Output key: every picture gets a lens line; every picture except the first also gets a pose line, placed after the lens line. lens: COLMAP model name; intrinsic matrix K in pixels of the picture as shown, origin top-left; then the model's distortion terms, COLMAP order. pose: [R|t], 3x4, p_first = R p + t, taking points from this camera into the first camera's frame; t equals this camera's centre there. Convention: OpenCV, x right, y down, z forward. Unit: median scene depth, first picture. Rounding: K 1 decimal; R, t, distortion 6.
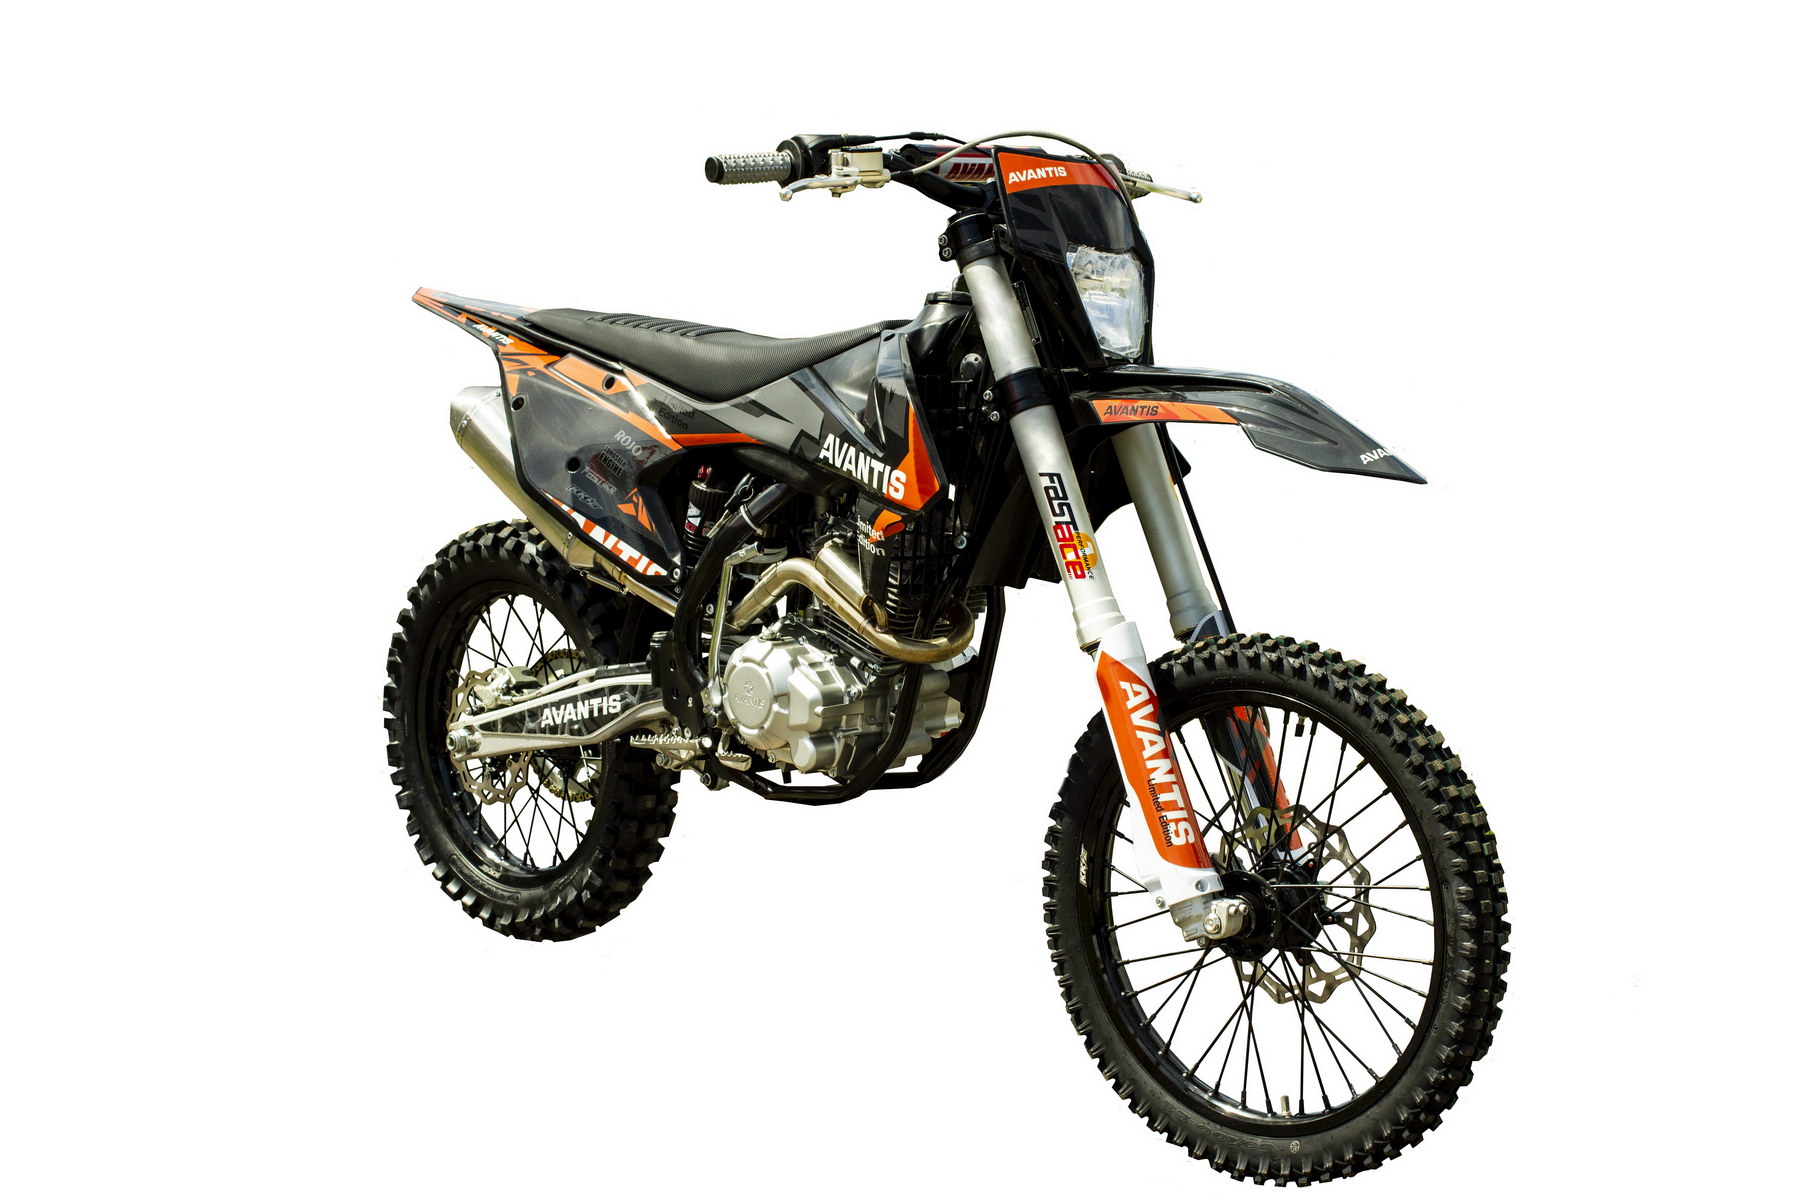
lens RADIAL K [[3163.7, 0, 900.0], [0, 3163.7, 600.0], [0, 0, 1]] dist [-0.034674, -0.058507]
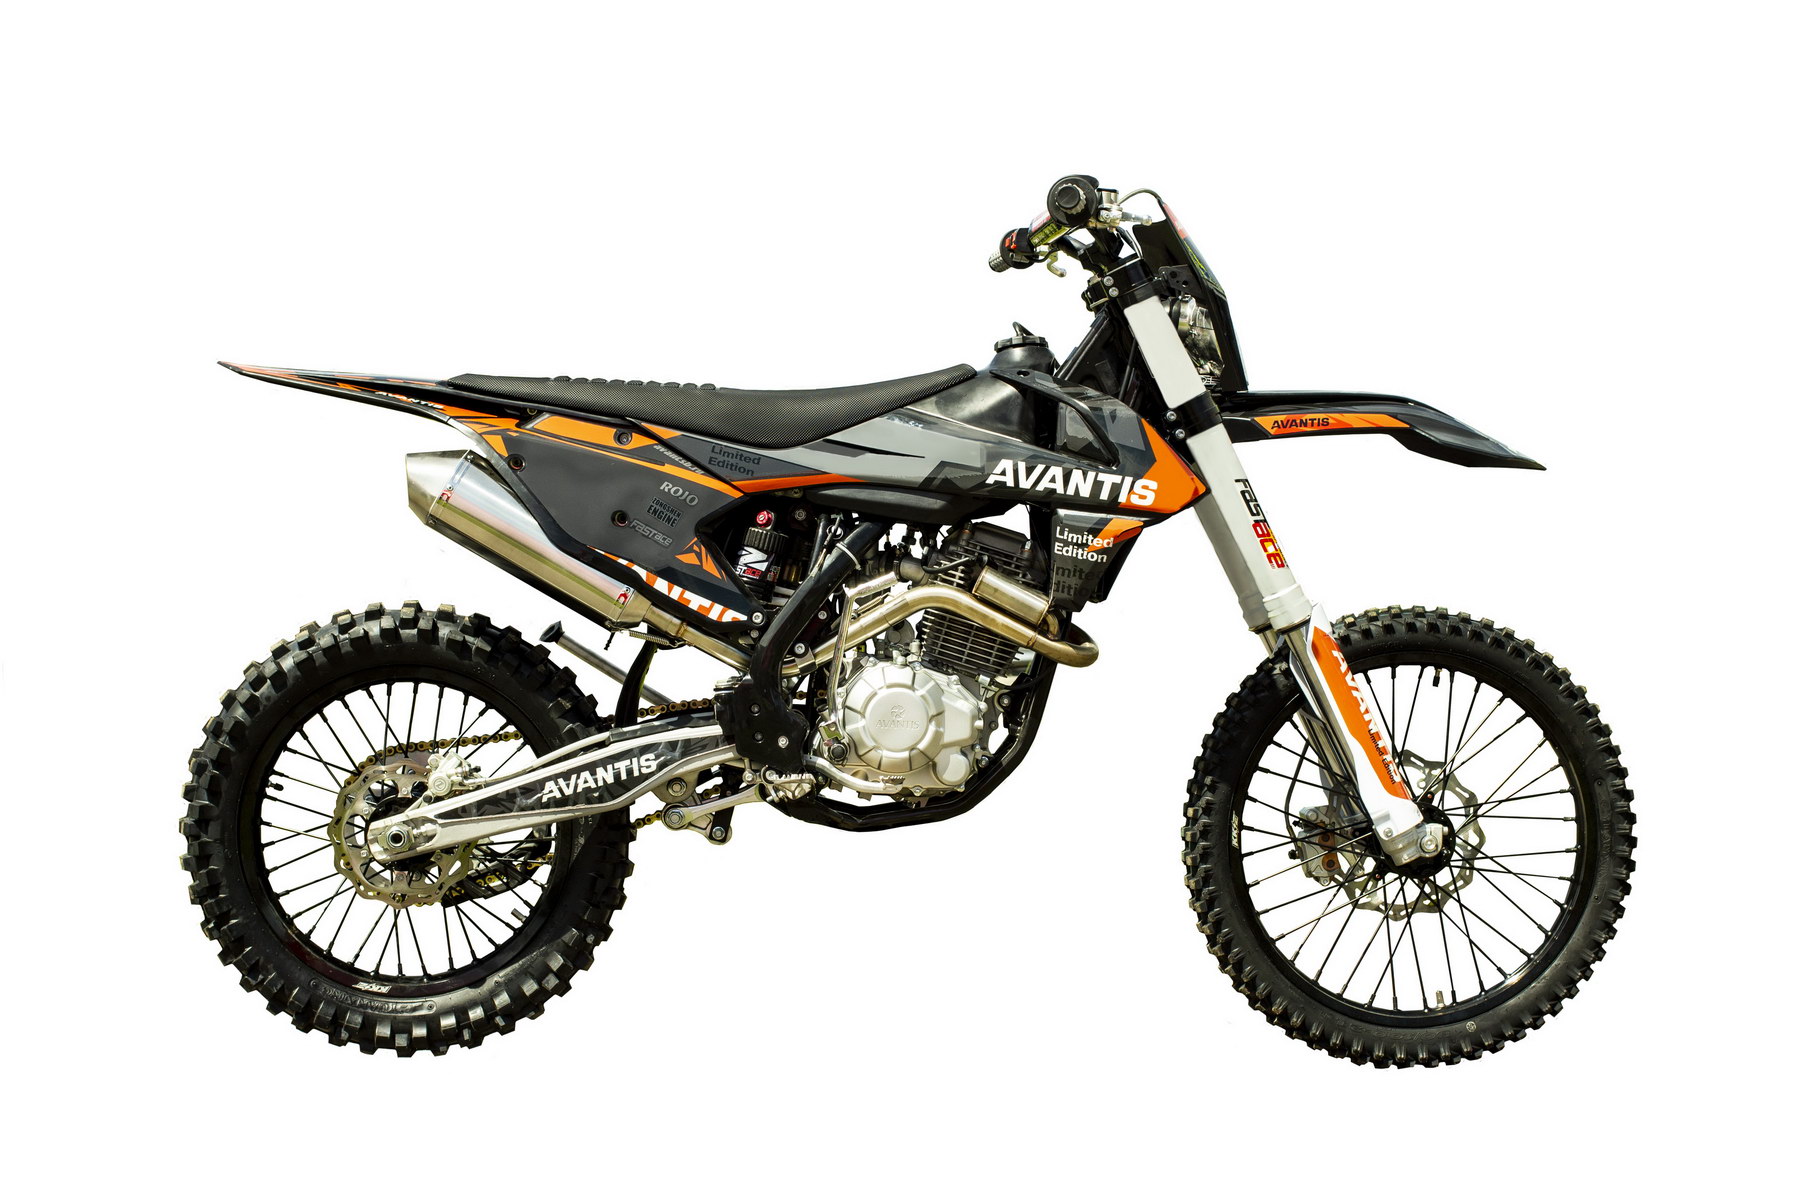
lens RADIAL K [[3163.7, 0, 900.0], [0, 3163.7, 600.0], [0, 0, 1]] dist [-0.034674, -0.058507]
pose [[0.671924, -0.030641, 0.739986, -0.785342], [0.111761, 0.991897, -0.060409, 0.052120], [-0.732139, 0.123292, 0.669904, 0.288748]]
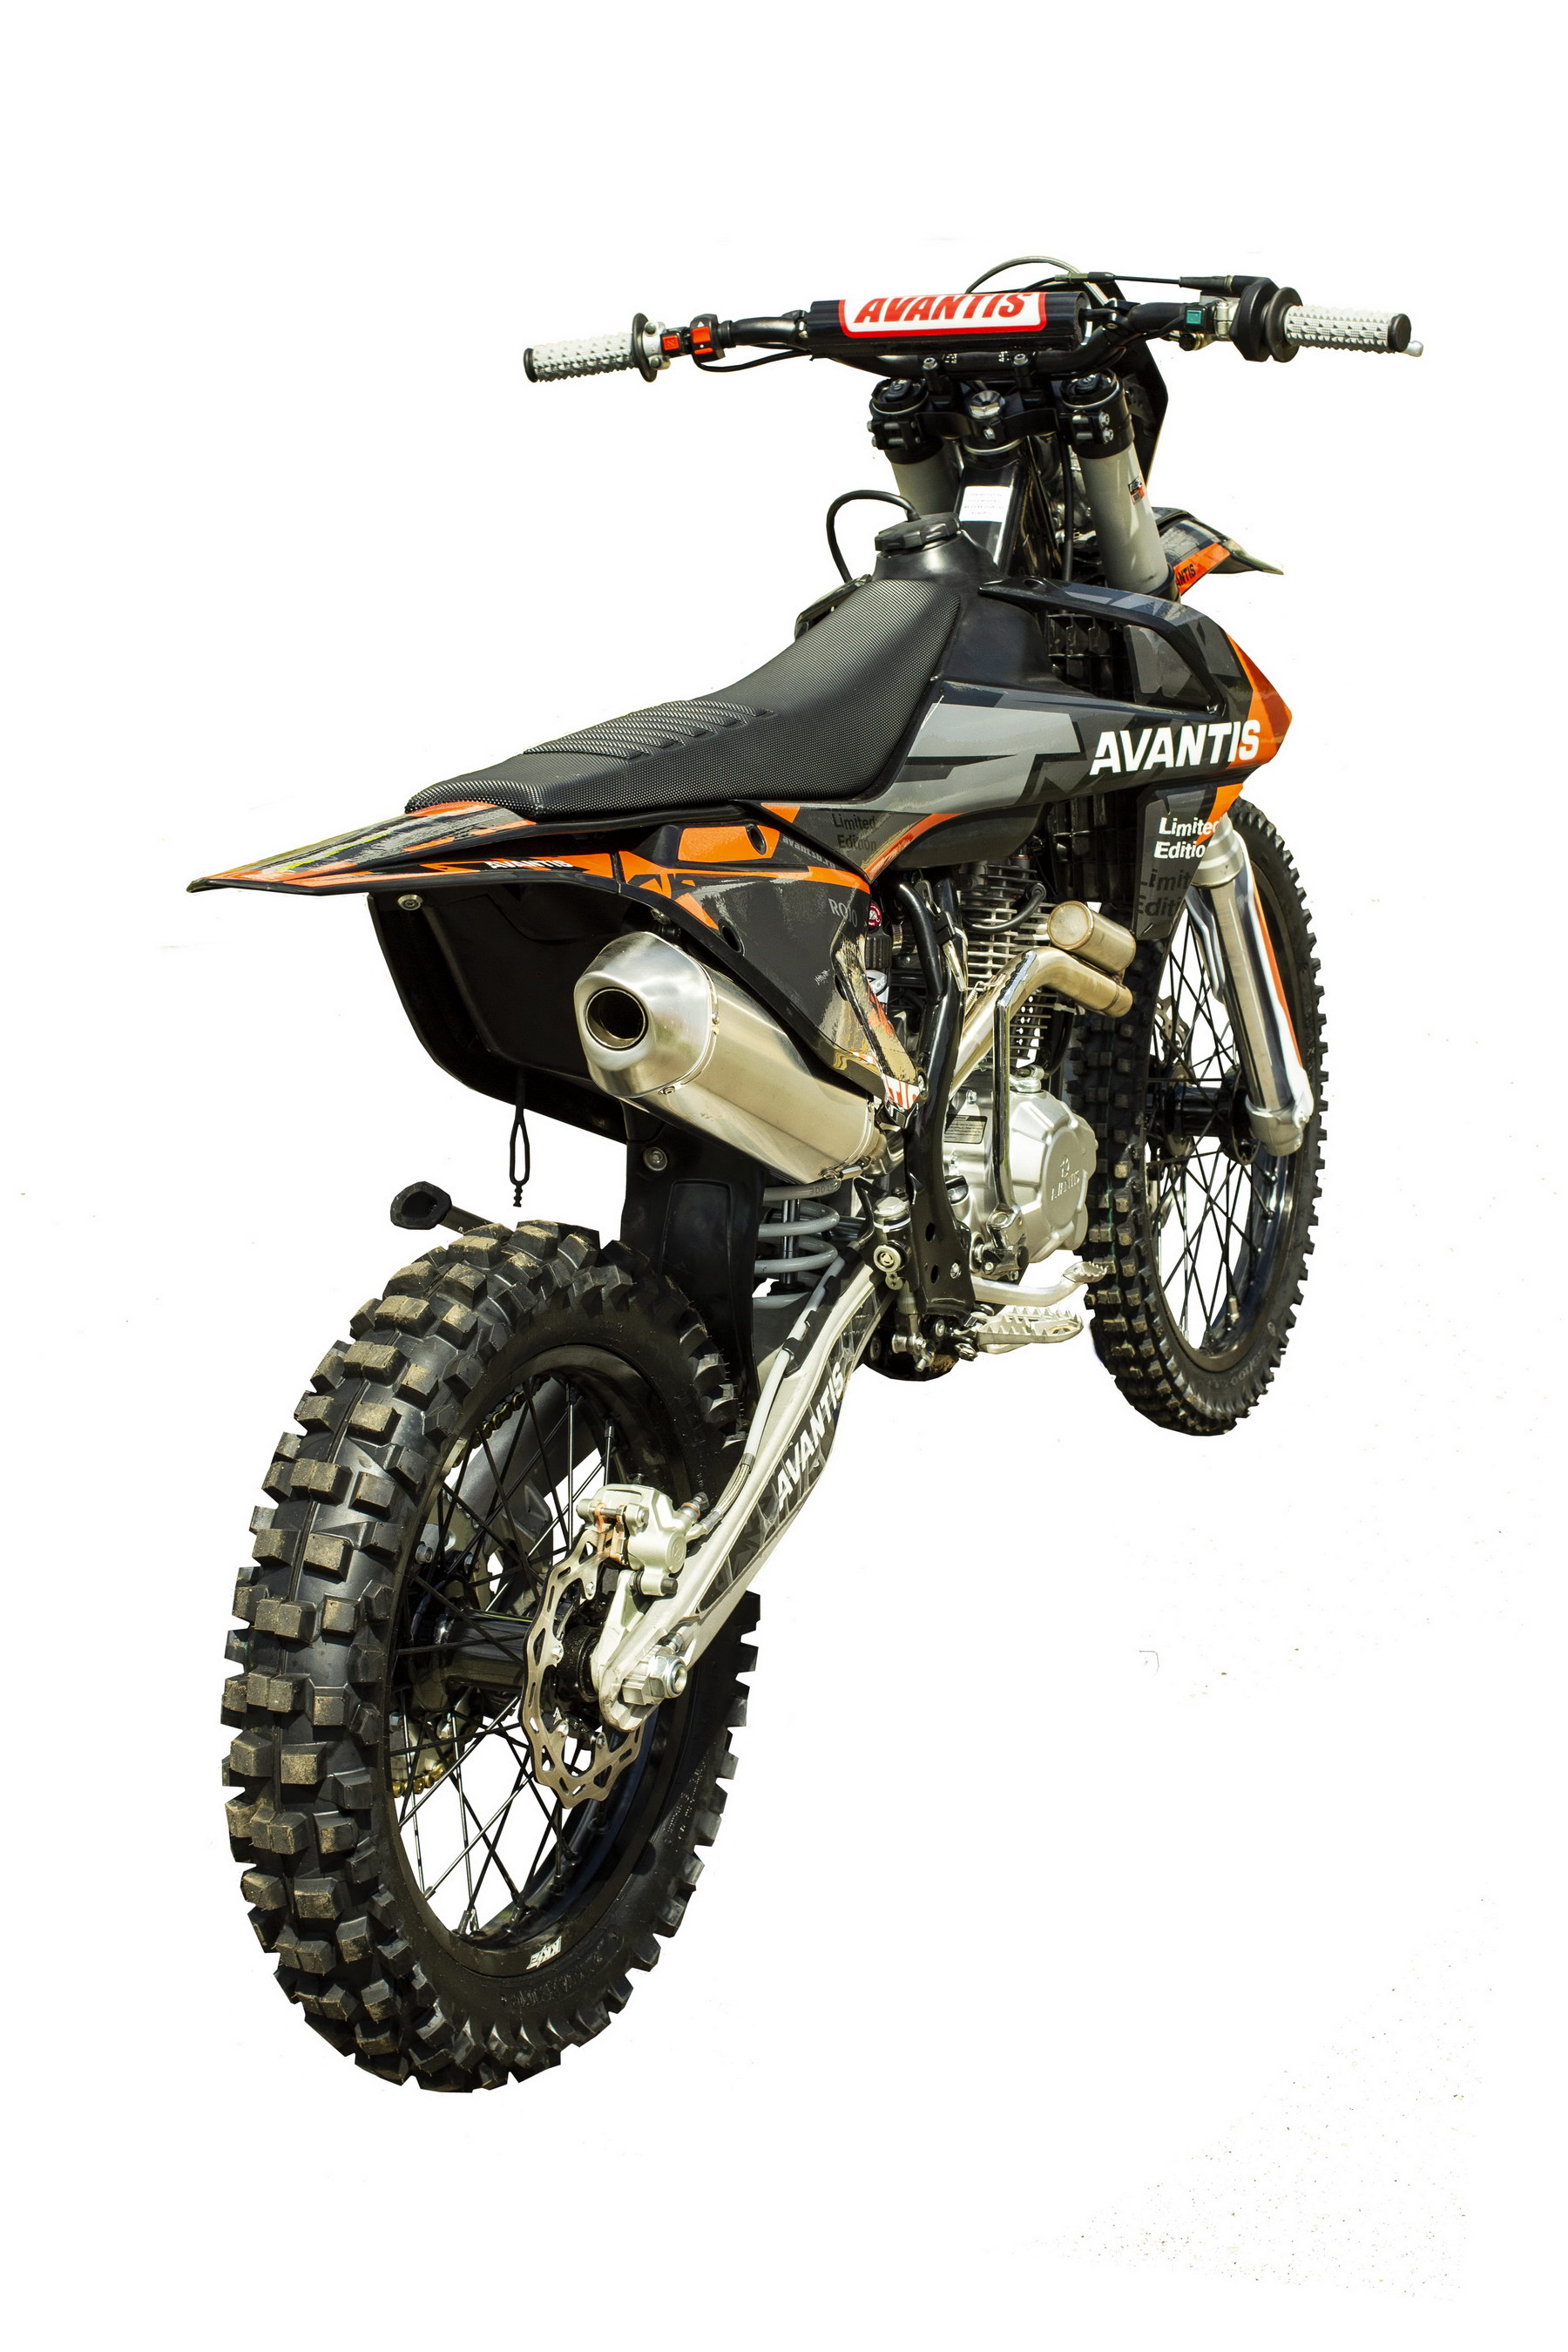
lens RADIAL K [[4192.7, 0, 848.2], [0, 4192.7, 1068.4], [0, 0, 1]] dist [-0.040147, 0.044848]
pose [[-0.337380, -0.262001, 0.904174, -0.774917], [0.189942, 0.921788, 0.337979, -0.278855], [-0.922007, 0.285768, -0.261228, 1.214320]]
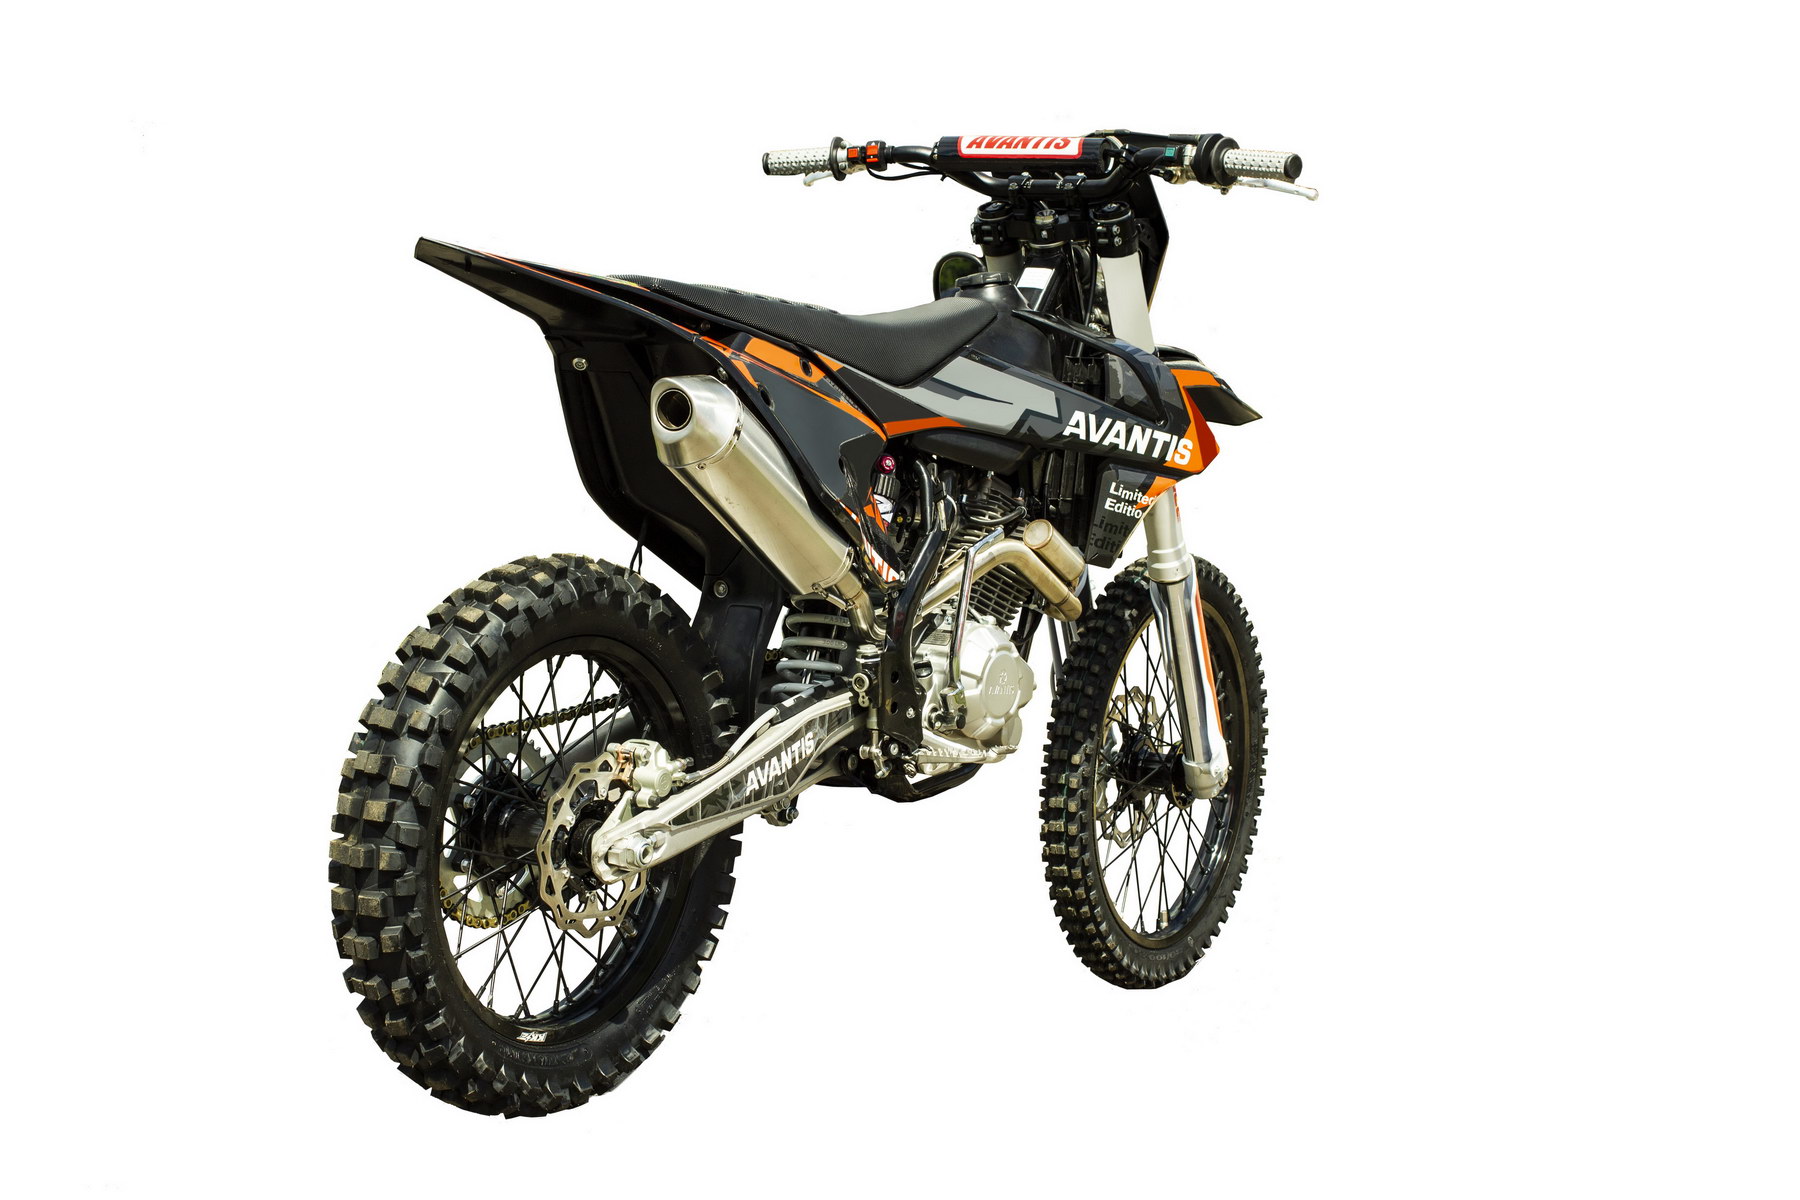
lens RADIAL K [[3163.7, 0, 900.0], [0, 3163.7, 600.0], [0, 0, 1]] dist [-0.034674, -0.058507]
pose [[-0.198730, -0.098521, 0.975090, -0.954269], [0.061463, 0.991723, 0.112728, -0.103659], [-0.978125, 0.082334, -0.191029, 1.171805]]
